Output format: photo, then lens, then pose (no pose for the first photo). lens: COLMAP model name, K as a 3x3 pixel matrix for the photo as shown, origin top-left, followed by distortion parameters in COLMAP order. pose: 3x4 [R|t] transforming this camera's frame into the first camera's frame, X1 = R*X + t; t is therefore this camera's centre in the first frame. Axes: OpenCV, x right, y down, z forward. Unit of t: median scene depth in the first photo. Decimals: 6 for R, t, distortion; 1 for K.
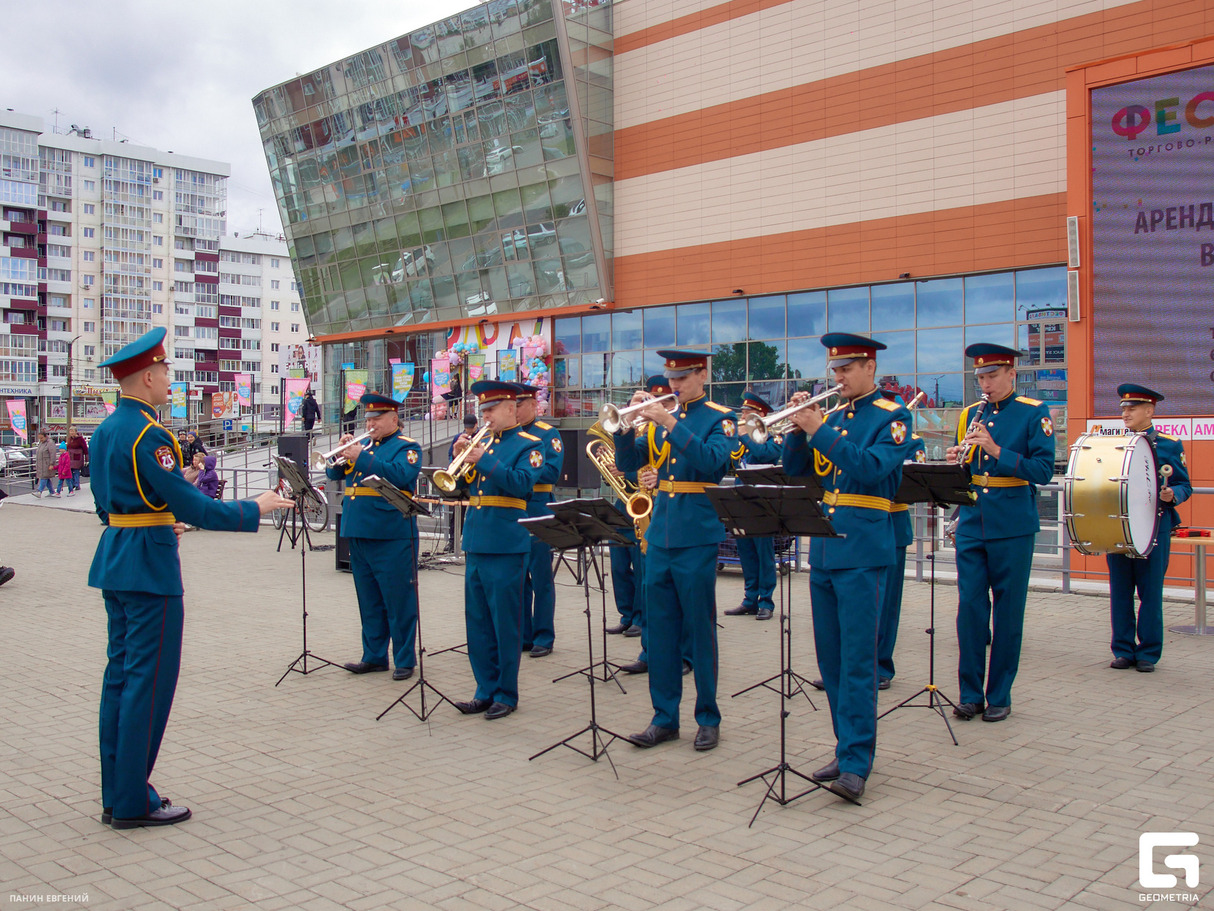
lens RADIAL K [[1194.1, 0, 606.3], [0, 1194.1, 453.8], [0, 0, 1]] dist [-0.062551, 0.000000]
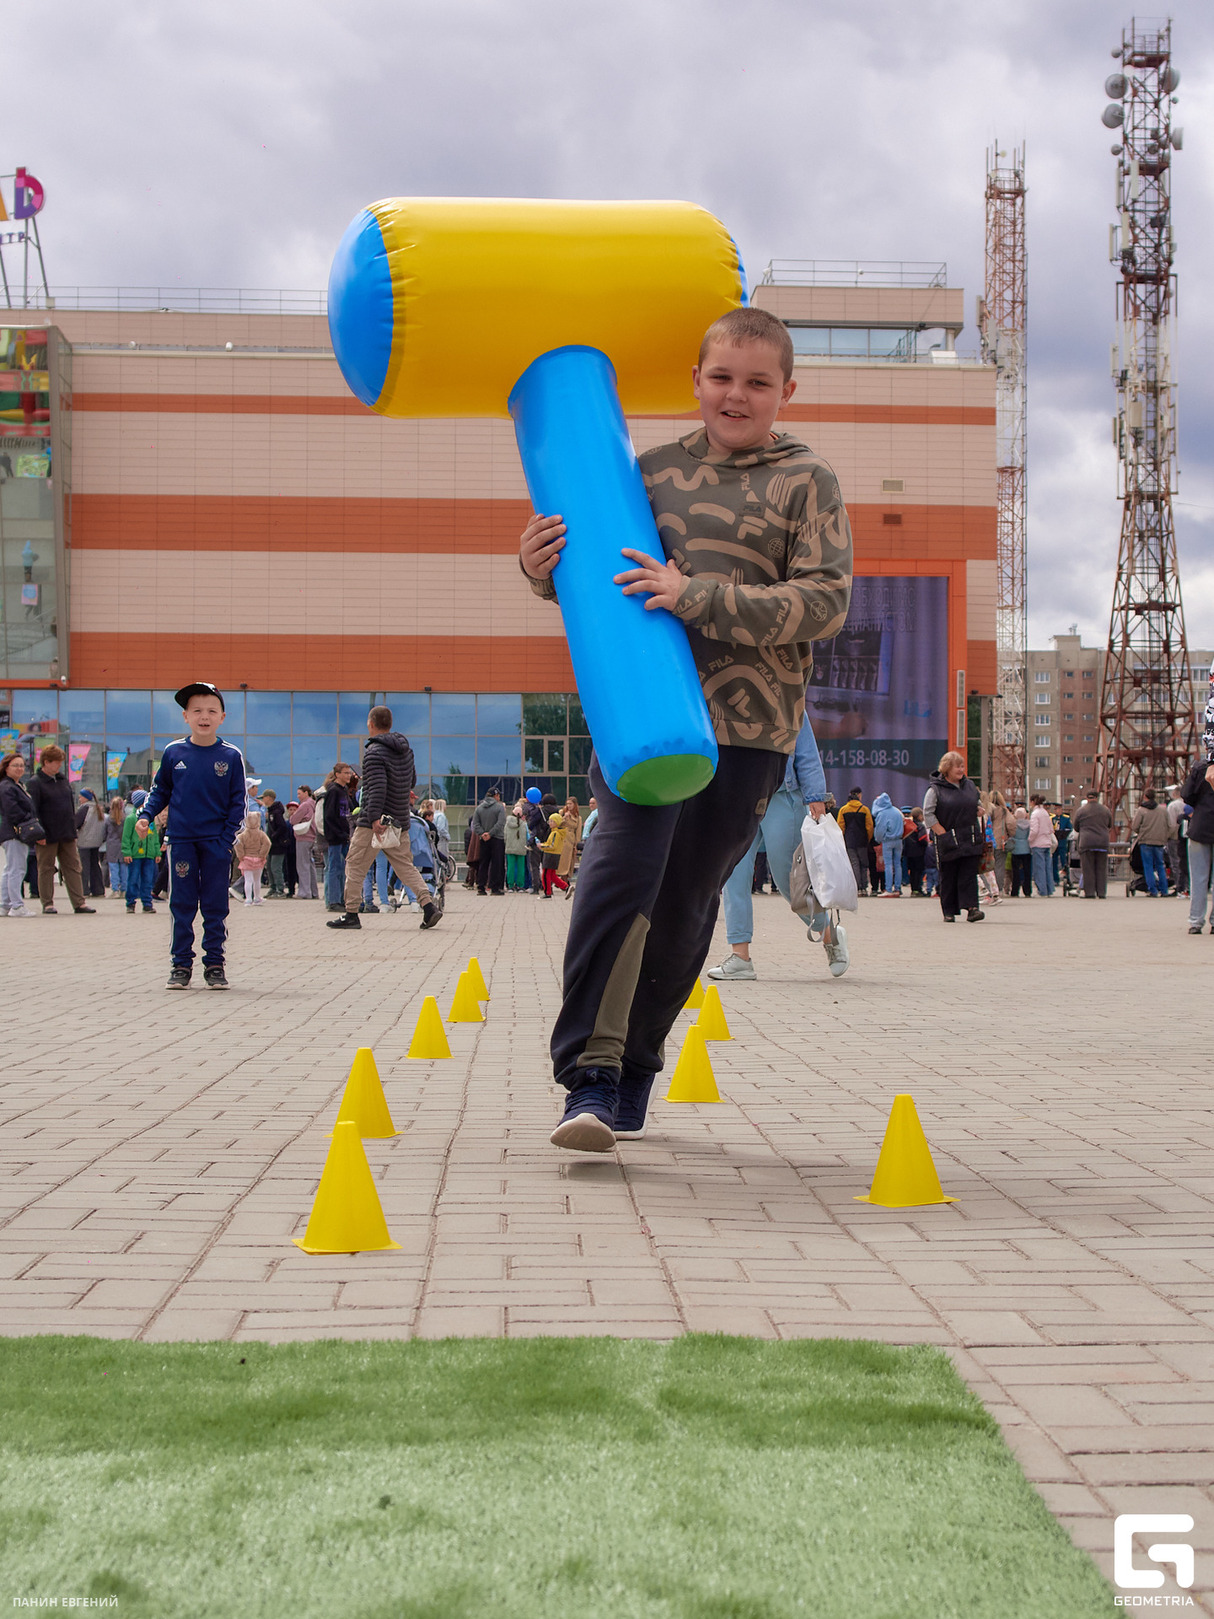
lens RADIAL K [[2170.3, 0, 607.1], [0, 2170.3, 810.4], [0, 0, 1]] dist [0.005739, 0.000000]
pose [[0.685530, 0.009489, 0.727983, -1.156320], [-0.000106, 0.999916, -0.012933, -0.005364], [-0.728045, 0.008789, 0.685474, -0.563508]]
